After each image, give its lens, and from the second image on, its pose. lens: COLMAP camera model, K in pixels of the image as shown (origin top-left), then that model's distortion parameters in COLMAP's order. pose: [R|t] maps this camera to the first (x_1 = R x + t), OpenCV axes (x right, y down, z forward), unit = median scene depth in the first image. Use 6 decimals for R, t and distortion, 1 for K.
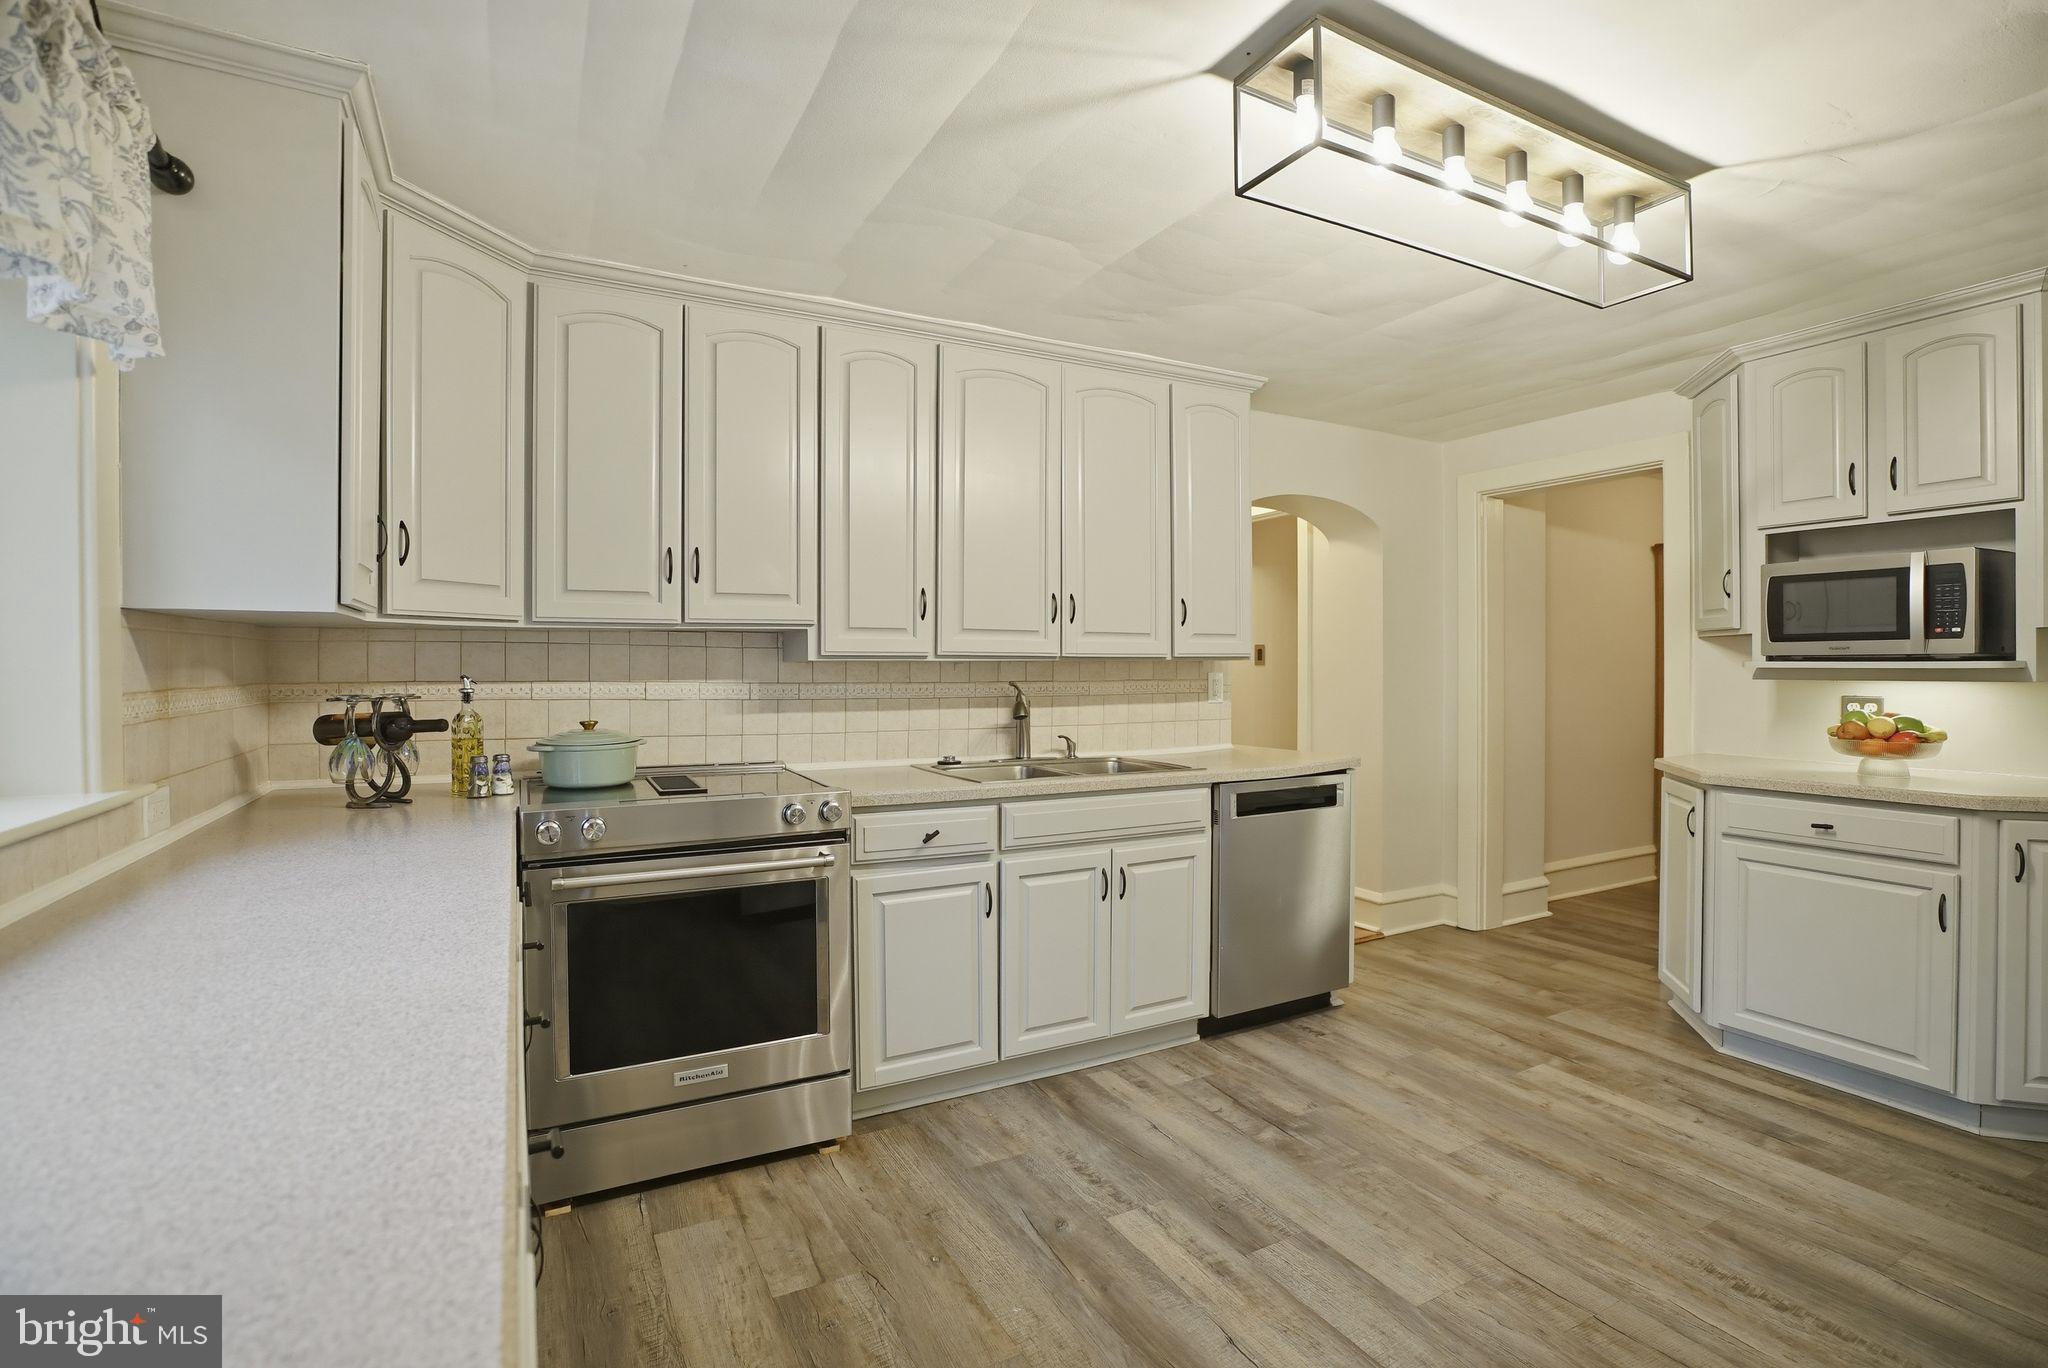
lens RADIAL K [[963.0, 0, 1019.9], [0, 963.0, 655.8], [0, 0, 1]] dist [-0.048478, 0.000730]
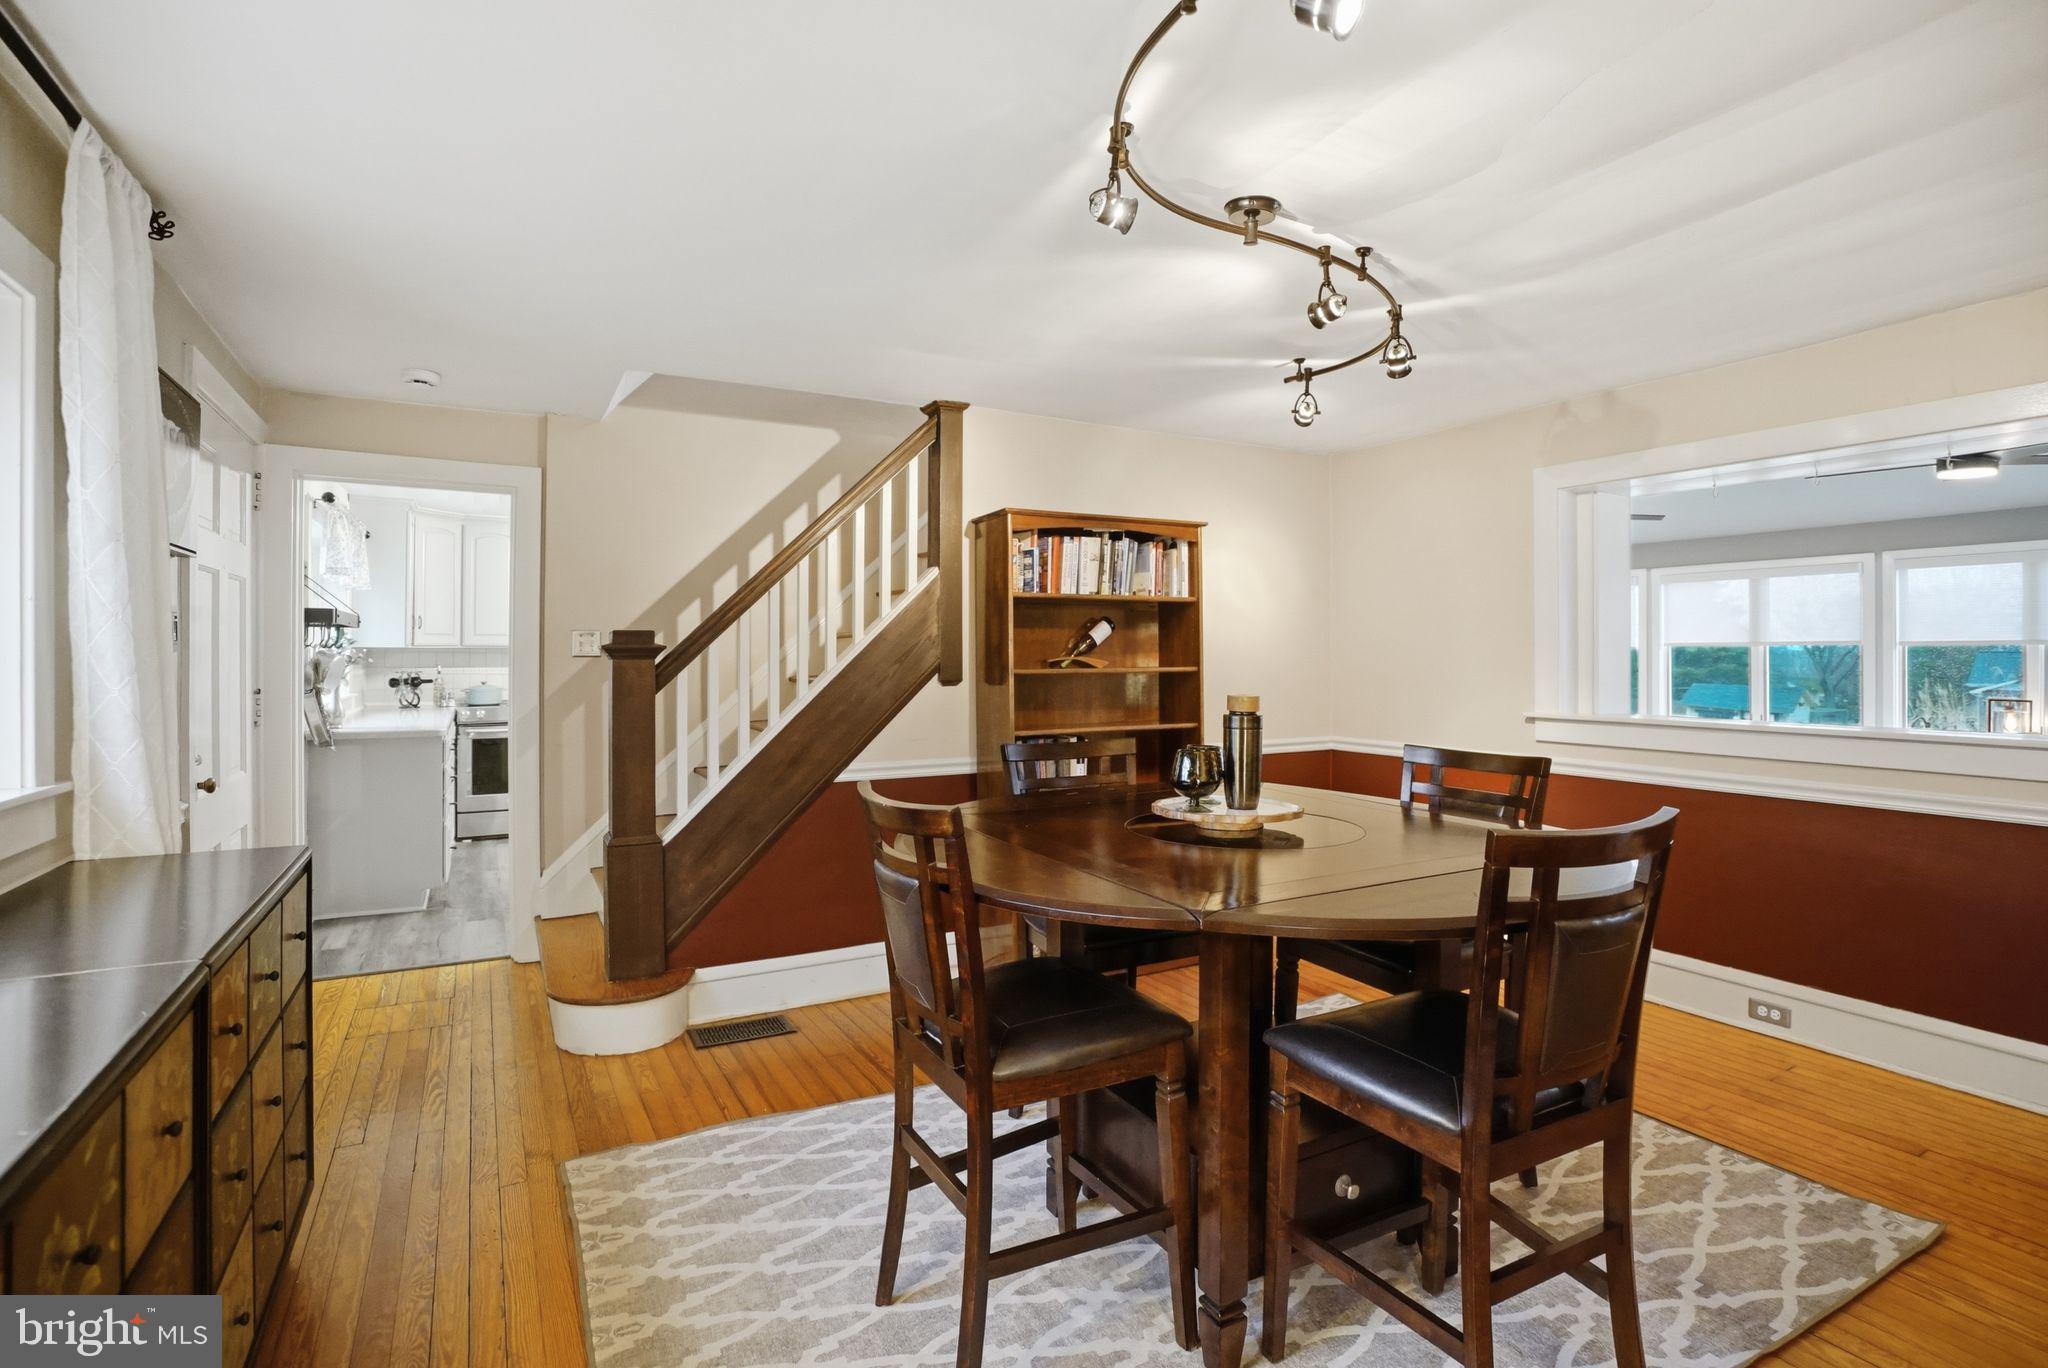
lens RADIAL K [[963.0, 0, 1019.9], [0, 963.0, 655.8], [0, 0, 1]] dist [-0.048478, 0.000730]
pose [[0.999432, 0.004952, 0.033334, 0.878872], [-0.005074, 0.999981, 0.003566, -0.021277], [-0.033316, -0.003733, 0.999438, -1.565876]]
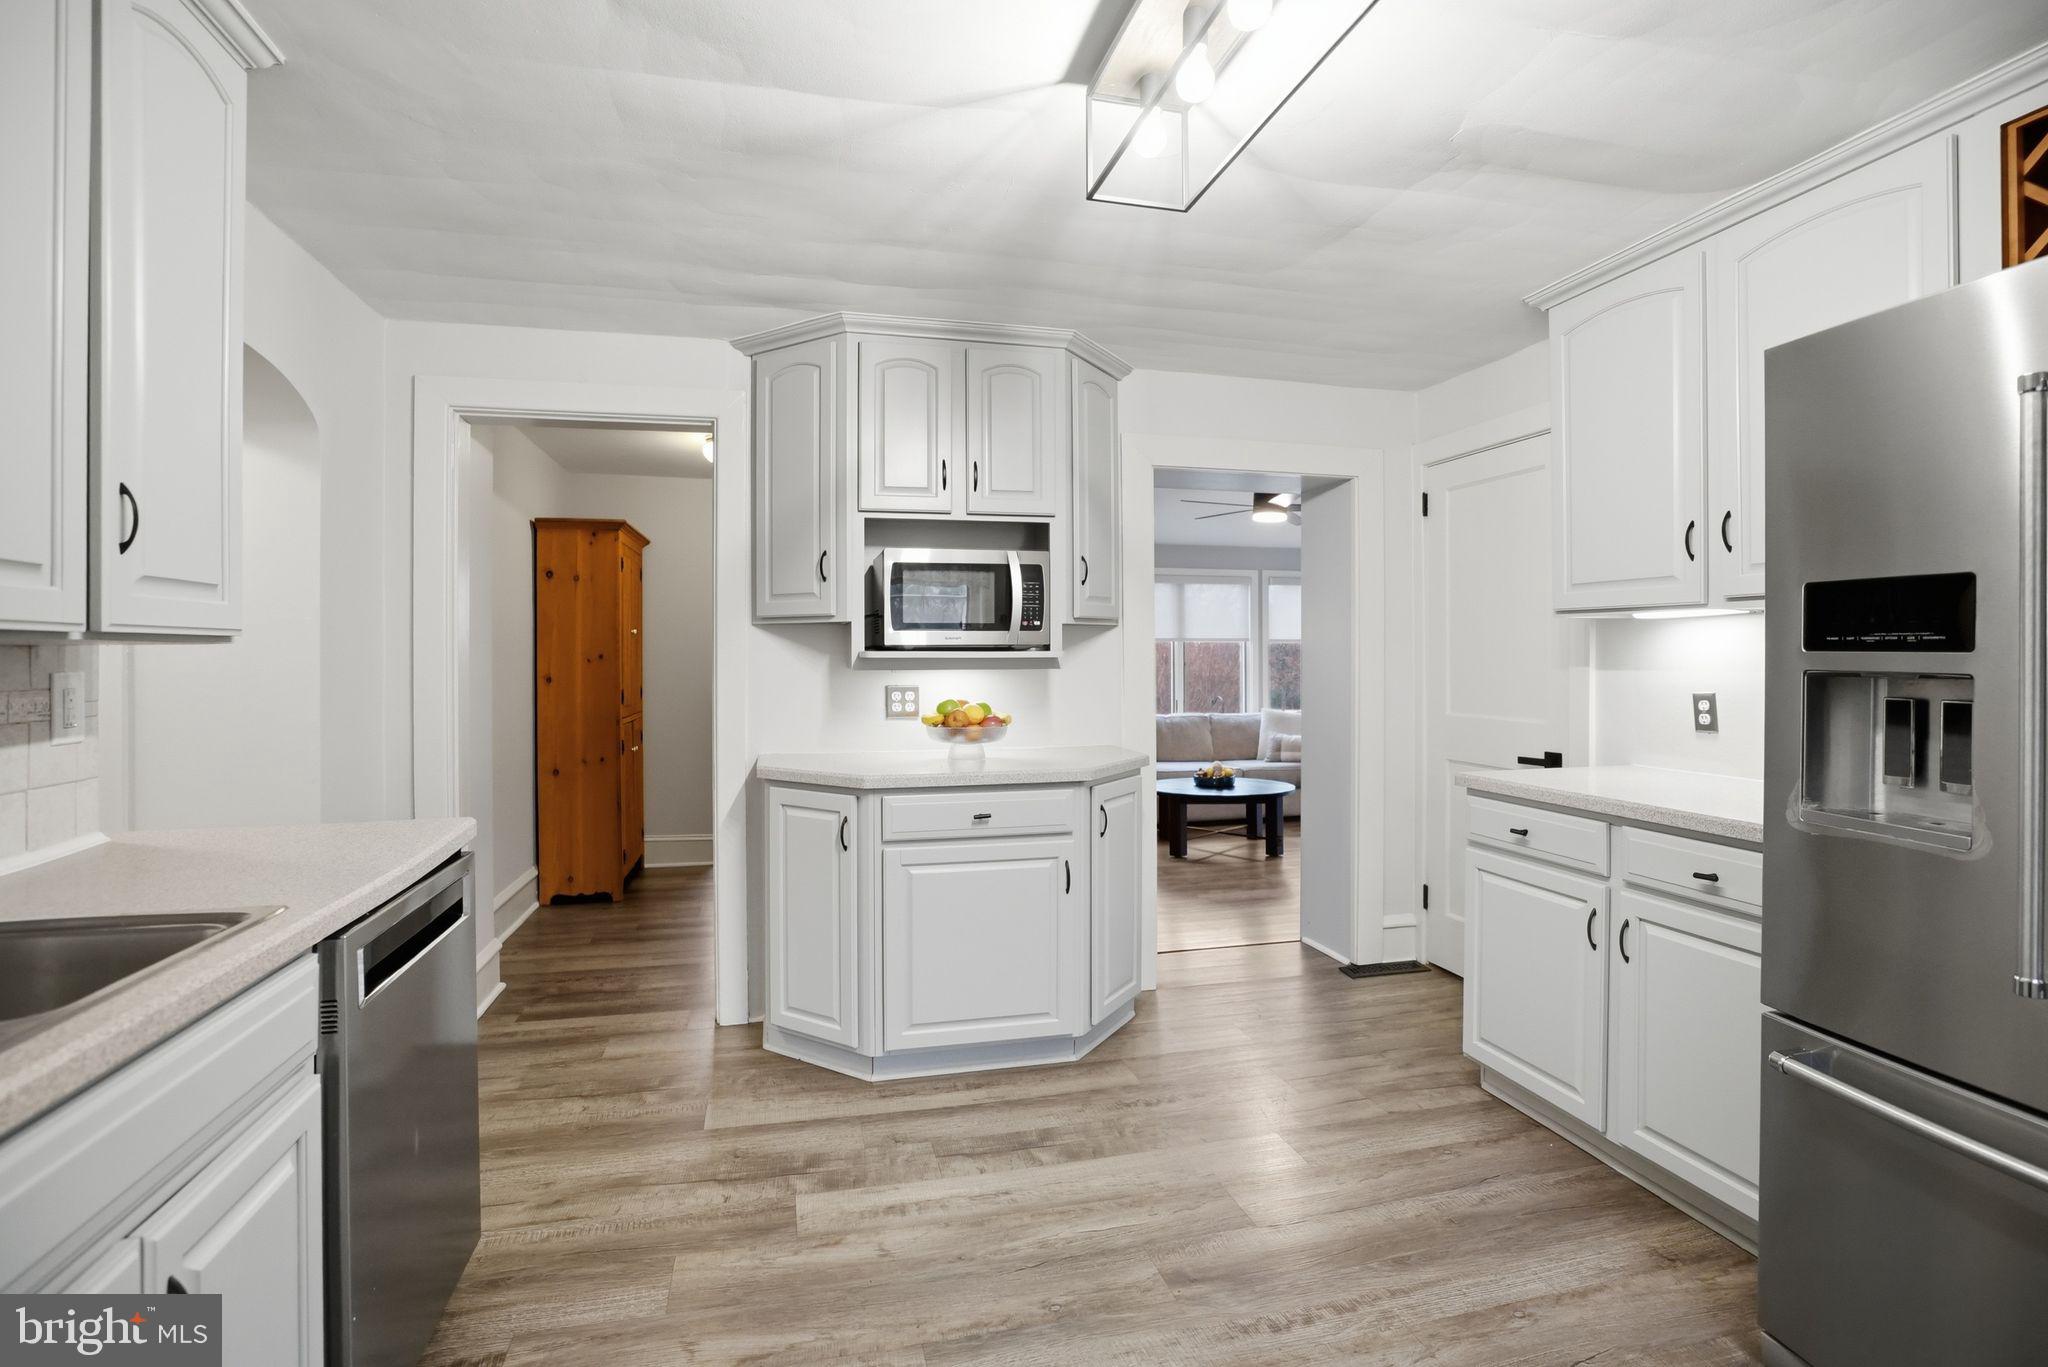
lens RADIAL K [[963.0, 0, 1019.9], [0, 963.0, 655.3], [0, 0, 1]] dist [-0.048478, 0.000730]
pose [[0.239834, 0.002236, 0.970811, -0.127930], [-0.003796, 0.999992, -0.001366, 0.011680], [-0.970806, -0.003358, 0.239841, 0.691696]]
